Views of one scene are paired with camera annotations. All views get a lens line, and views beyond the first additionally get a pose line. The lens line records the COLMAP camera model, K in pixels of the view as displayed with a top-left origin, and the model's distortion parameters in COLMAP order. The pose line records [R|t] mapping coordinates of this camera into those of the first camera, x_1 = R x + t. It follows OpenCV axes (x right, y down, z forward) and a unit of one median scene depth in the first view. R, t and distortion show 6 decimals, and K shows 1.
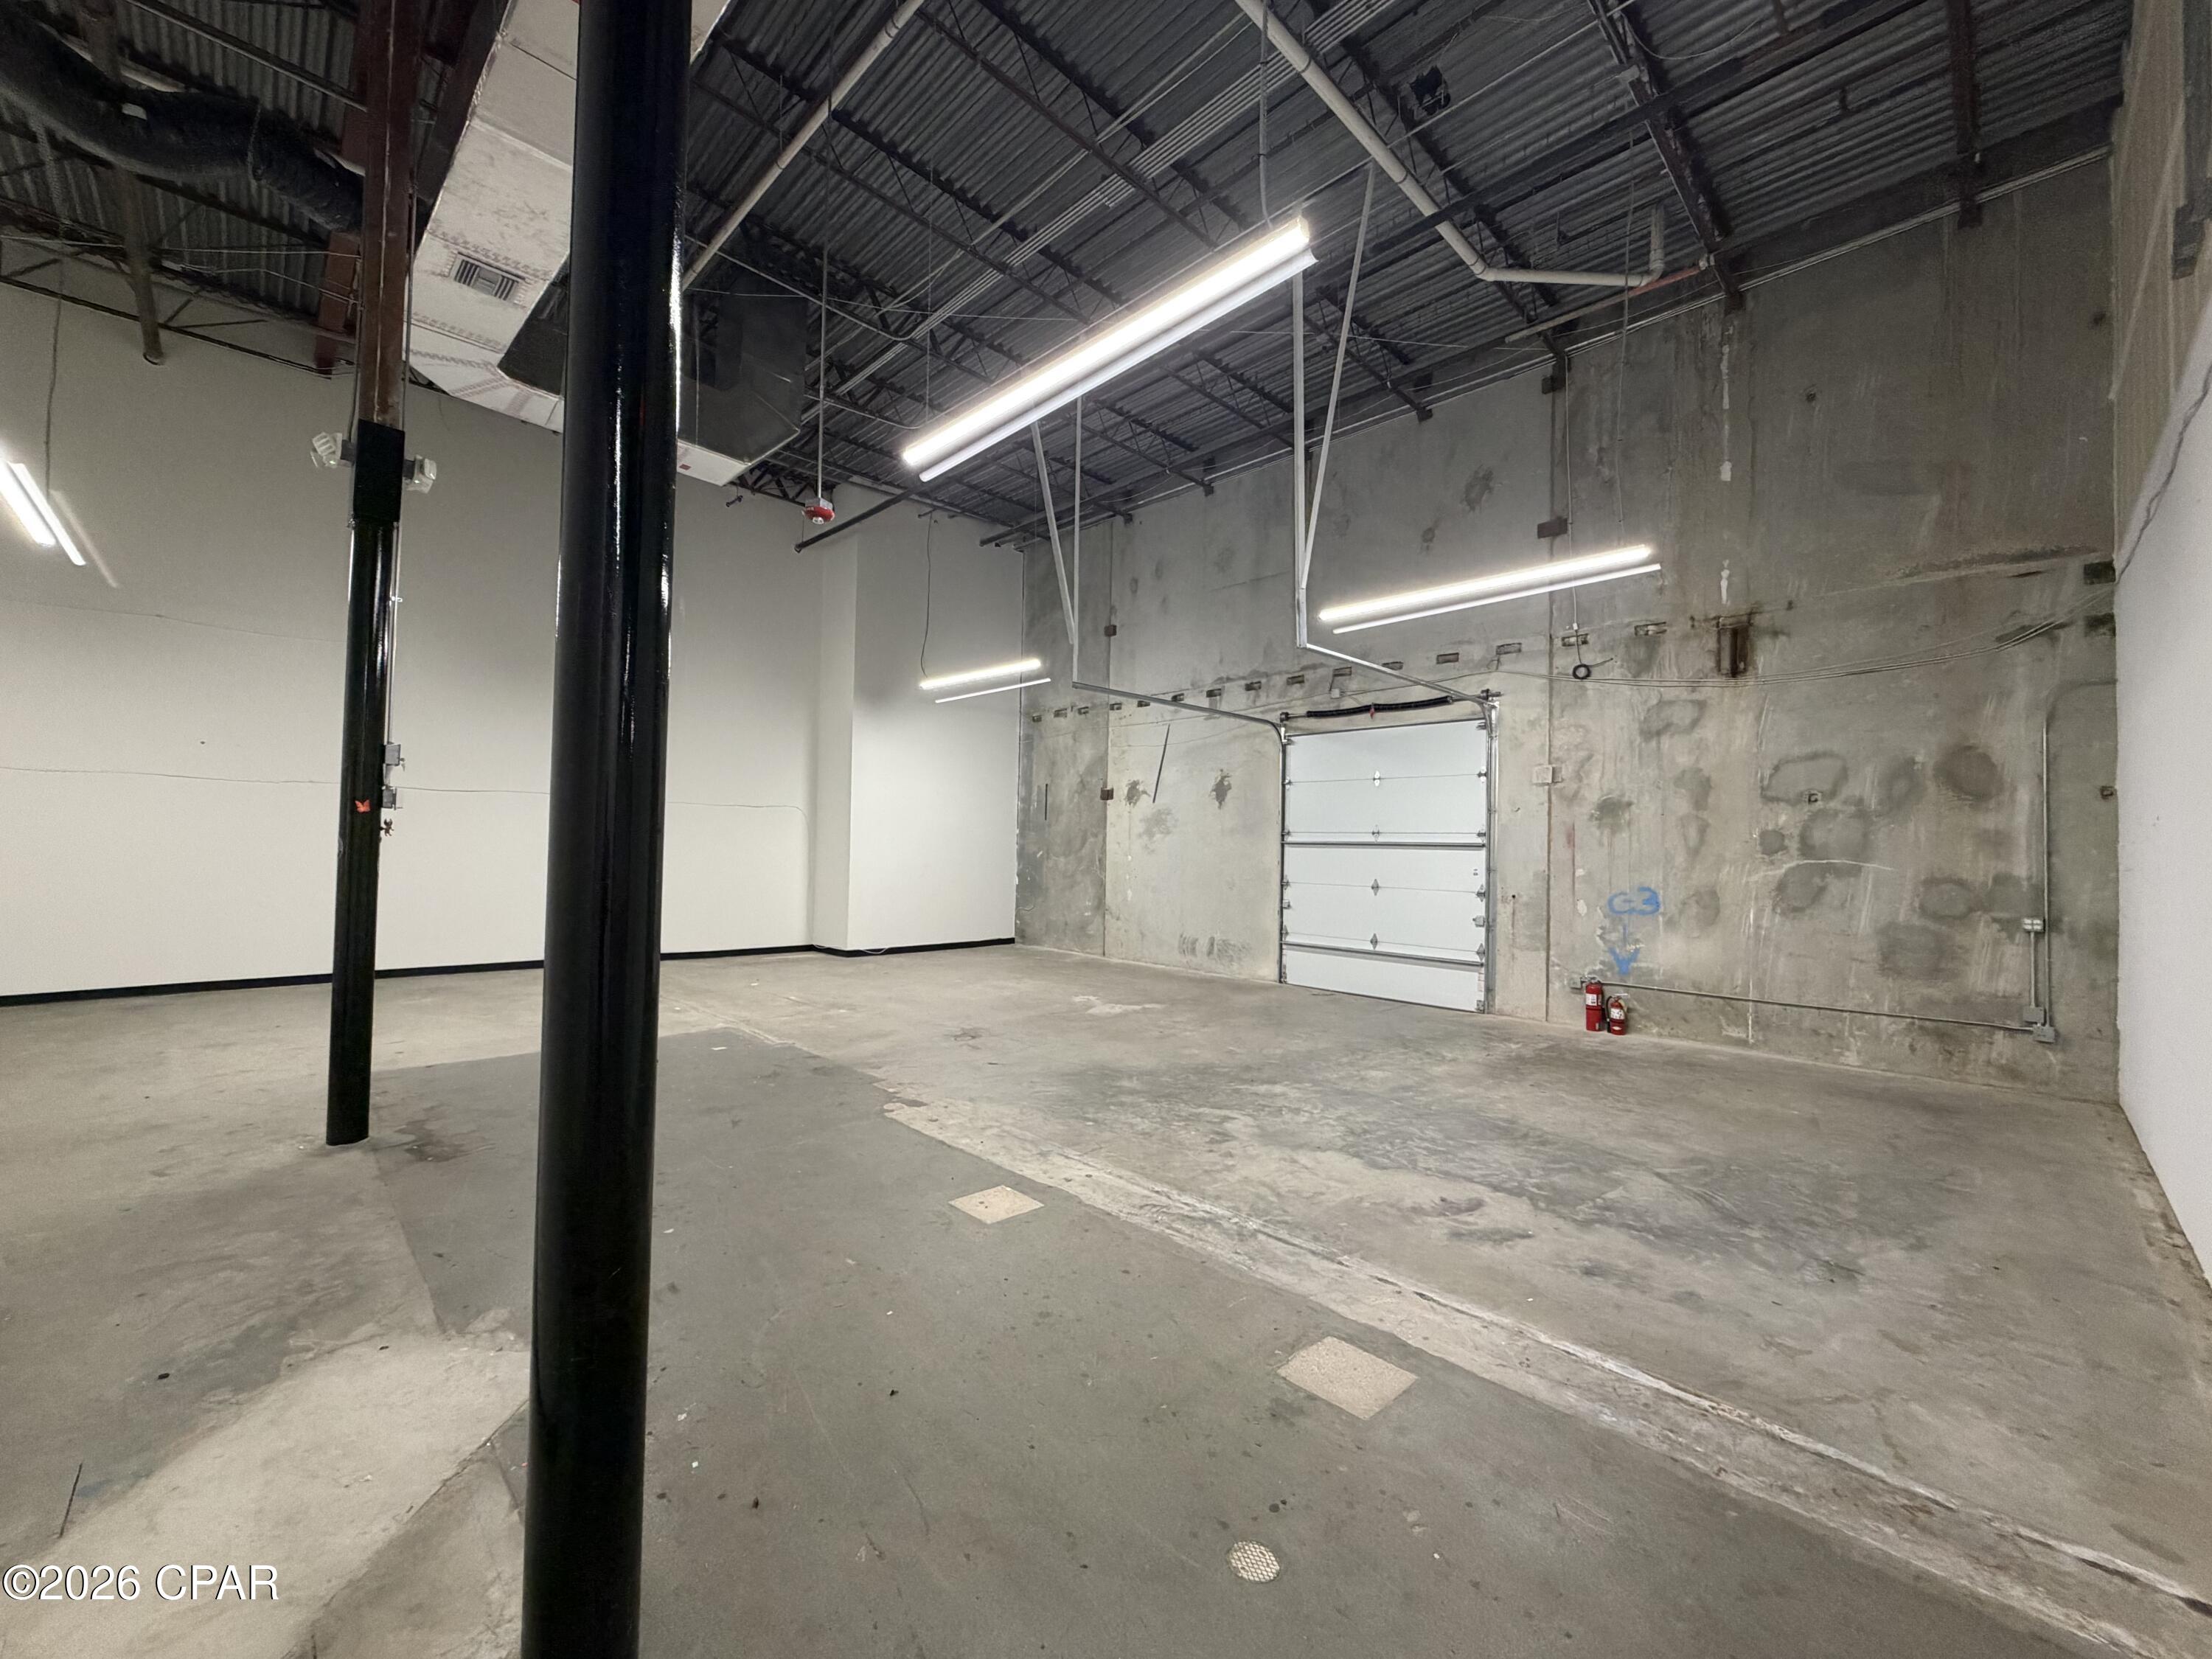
lens RADIAL K [[879.4, 0, 1097.4], [0, 879.4, 821.0], [0, 0, 1]] dist [-0.010228, 0.000051]
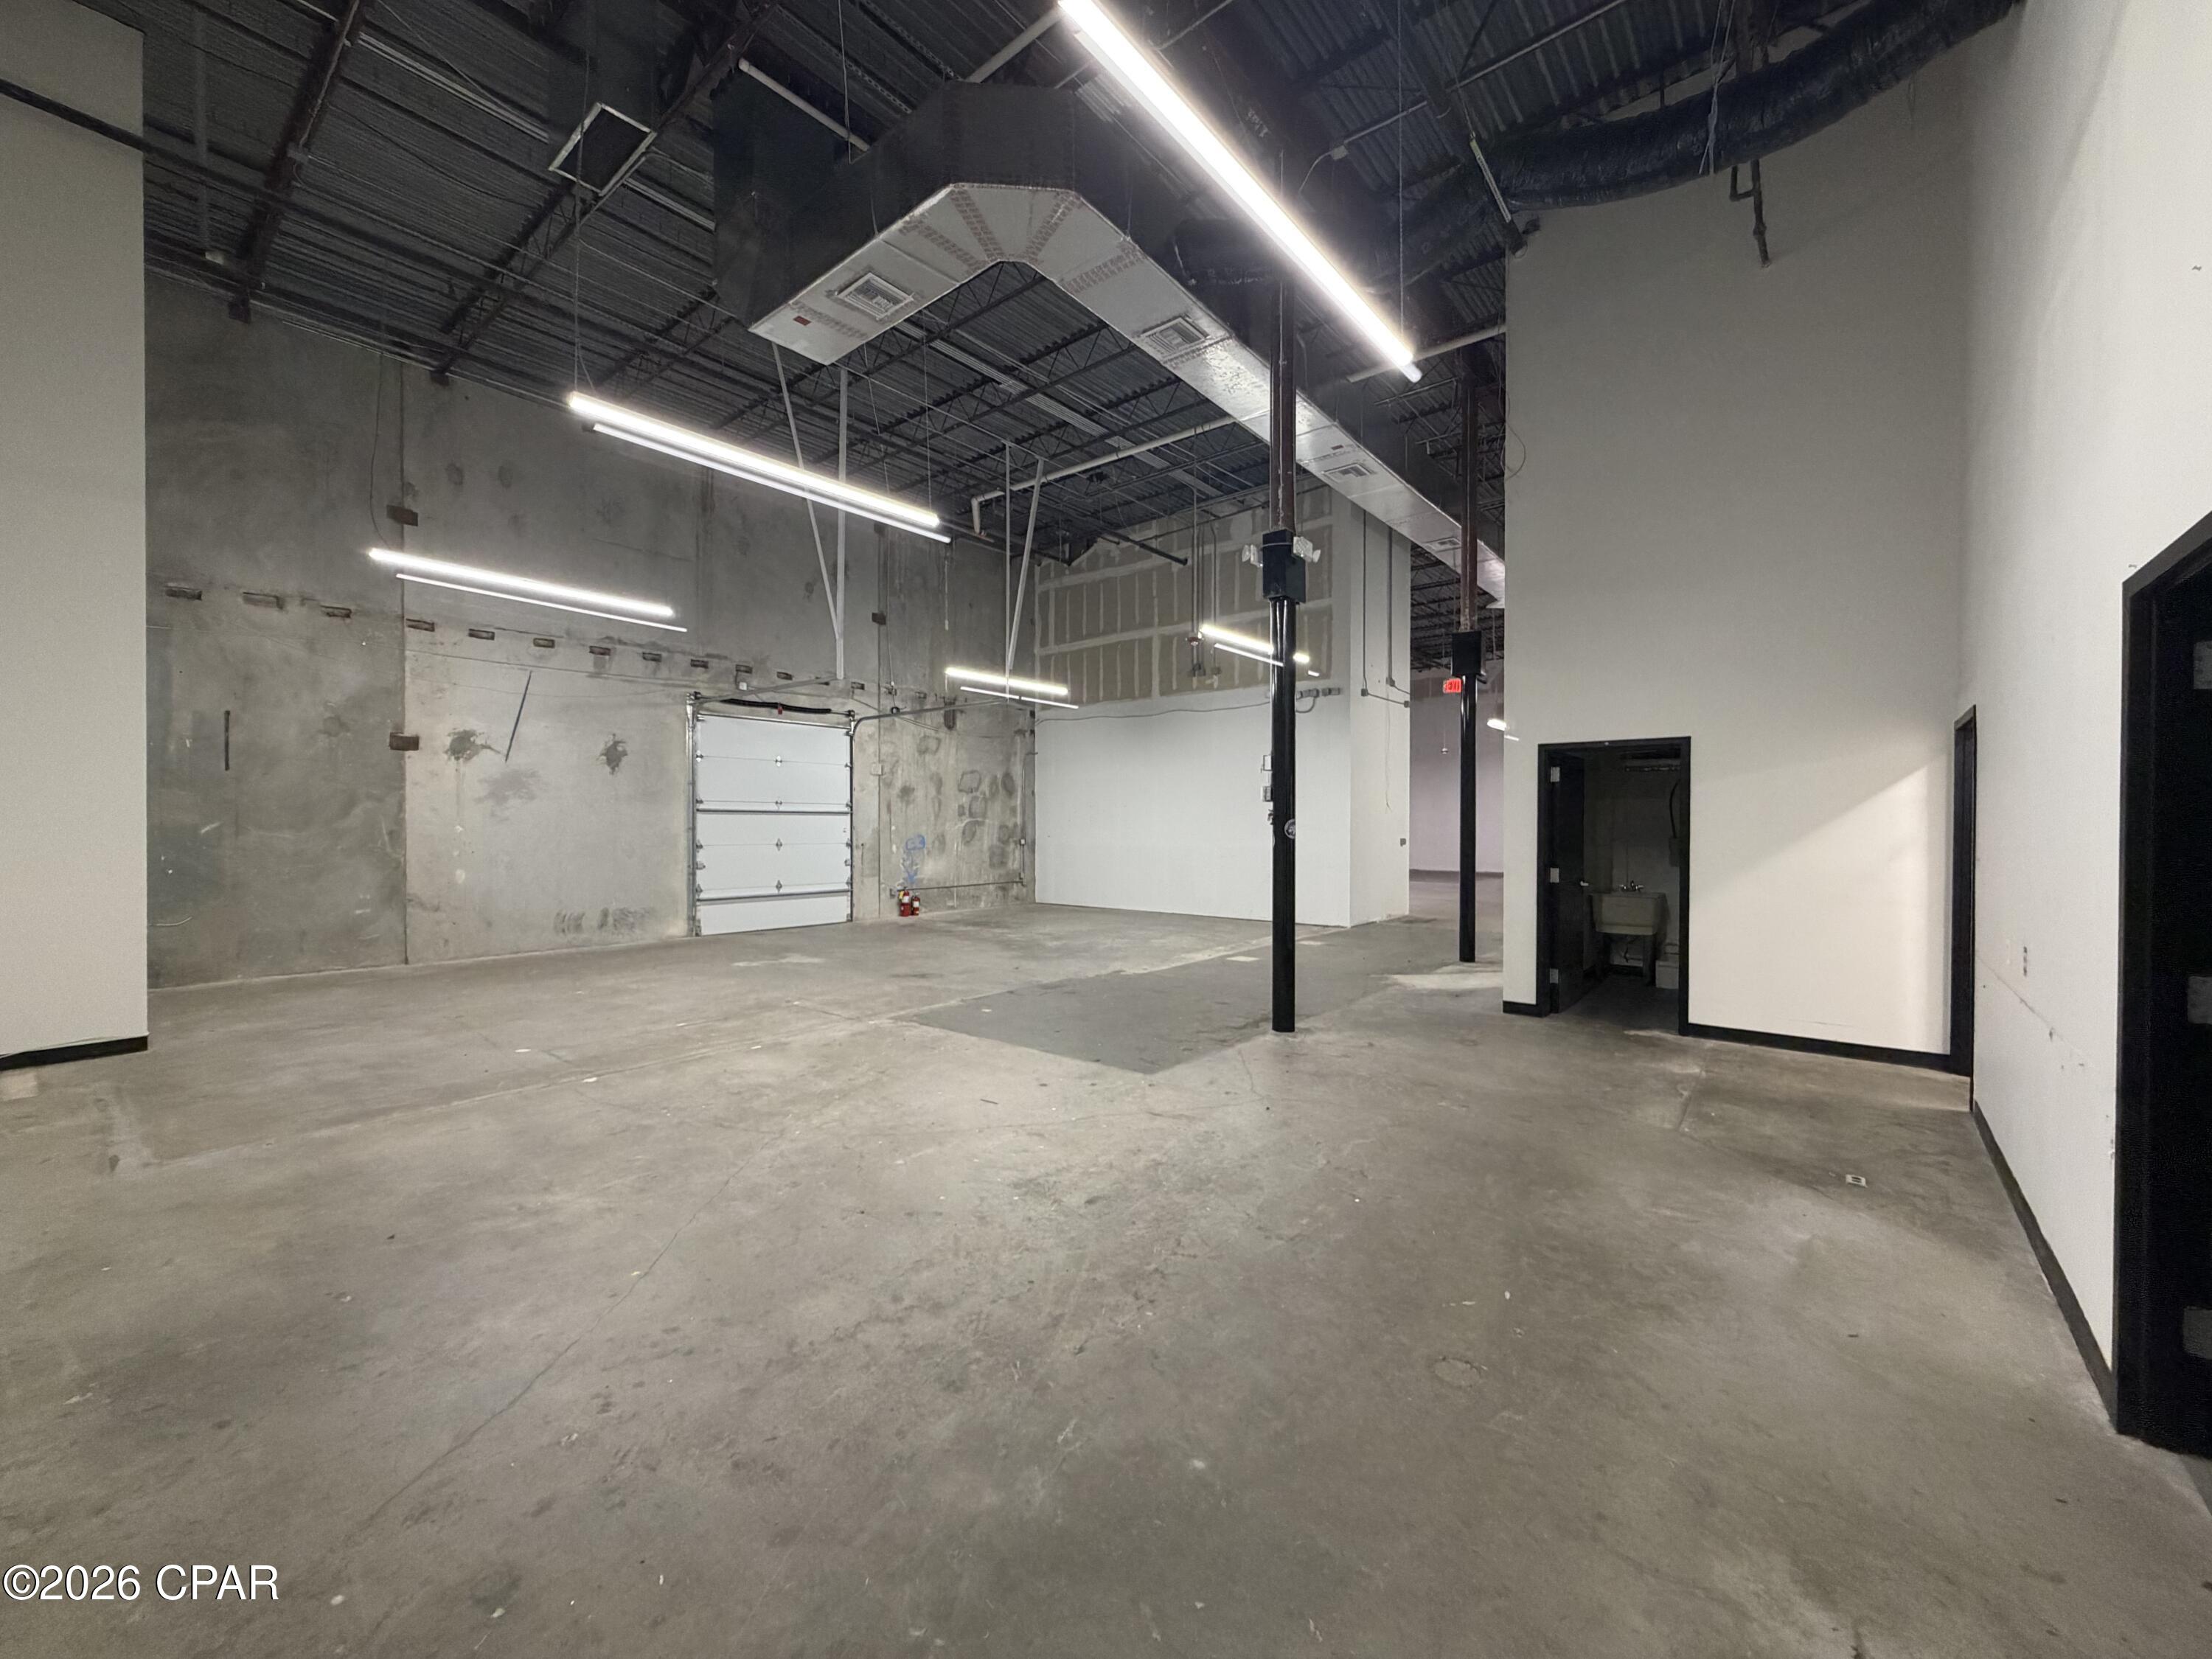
lens RADIAL K [[879.4, 0, 1096.1], [0, 879.4, 829.0], [0, 0, 1]] dist [-0.010228, 0.000051]
pose [[-0.114123, -0.022451, 0.993213, -1.123974], [-0.030711, 0.999347, 0.019060, 0.014297], [-0.992992, -0.028328, -0.114738, 0.746715]]
